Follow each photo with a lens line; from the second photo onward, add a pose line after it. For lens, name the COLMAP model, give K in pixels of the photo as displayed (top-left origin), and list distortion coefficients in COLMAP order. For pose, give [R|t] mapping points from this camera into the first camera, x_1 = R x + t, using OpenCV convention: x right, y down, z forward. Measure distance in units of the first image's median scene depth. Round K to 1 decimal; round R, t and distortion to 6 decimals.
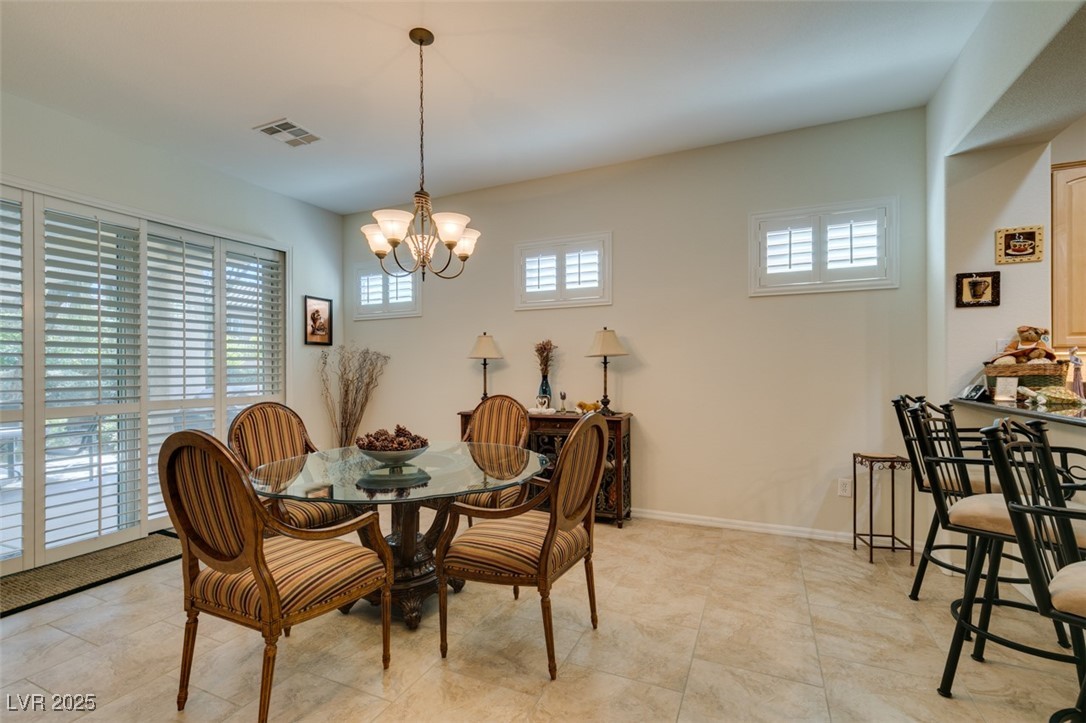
lens RADIAL K [[486.1, 0, 541.1], [0, 486.1, 366.9], [0, 0, 1]] dist [0.005220, 0.000726]
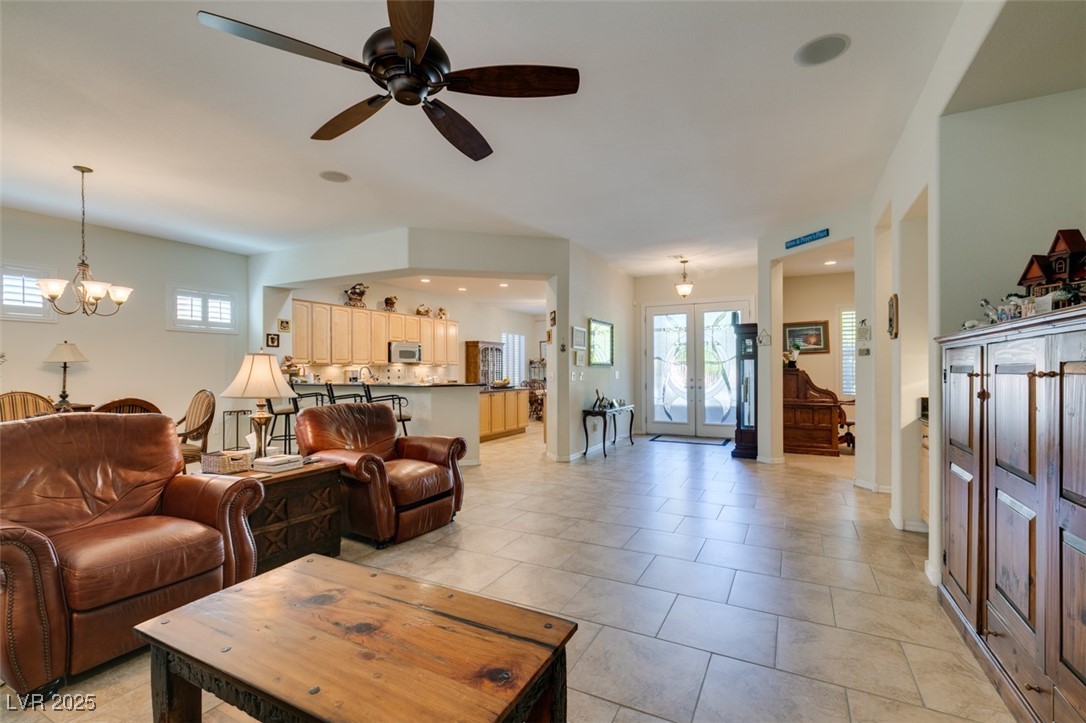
lens RADIAL K [[485.7, 0, 545.7], [0, 485.7, 366.5], [0, 0, 1]] dist [0.000360, -0.000197]
pose [[0.047297, 0.010693, 0.998824, -1.588993], [0.001950, 0.999940, -0.010797, 0.009532], [-0.998879, 0.002458, 0.047273, -0.556108]]
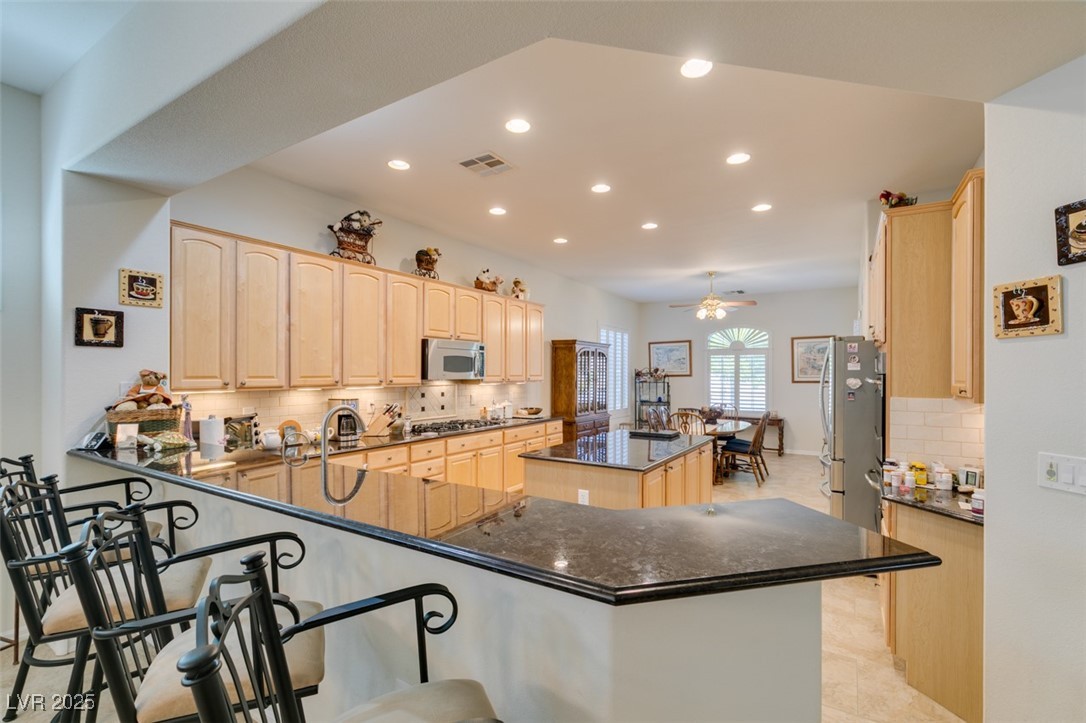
lens RADIAL K [[485.7, 0, 542.3], [0, 485.7, 374.4], [0, 0, 1]] dist [0.001392, -0.000137]
pose [[0.133426, 0.003250, 0.991053, 0.096234], [-0.007064, 0.999972, -0.002328, -0.074174], [-0.991034, -0.006690, 0.133446, 0.050420]]
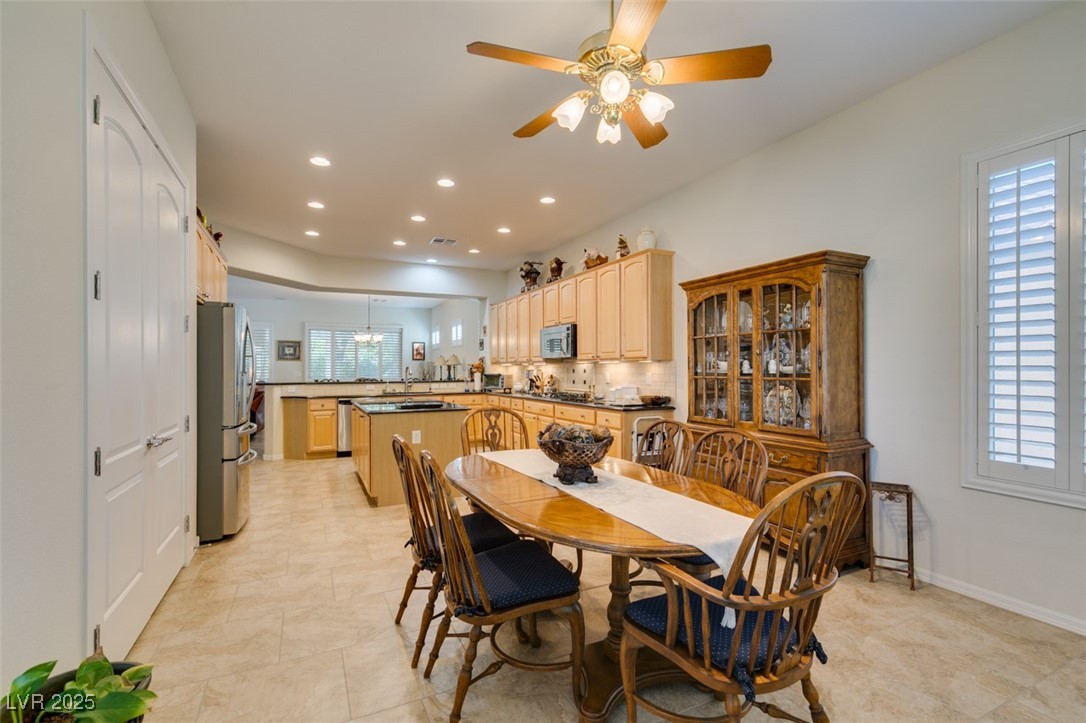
lens RADIAL K [[473.5, 0, 543.0], [0, 473.5, 361.5], [0, 0, 1]] dist [0.000745, -0.000019]
pose [[0.778826, -0.006017, -0.627211, 3.042788], [0.000470, 0.999959, -0.009009, -0.022918], [0.627240, 0.006722, 0.778797, -1.072581]]
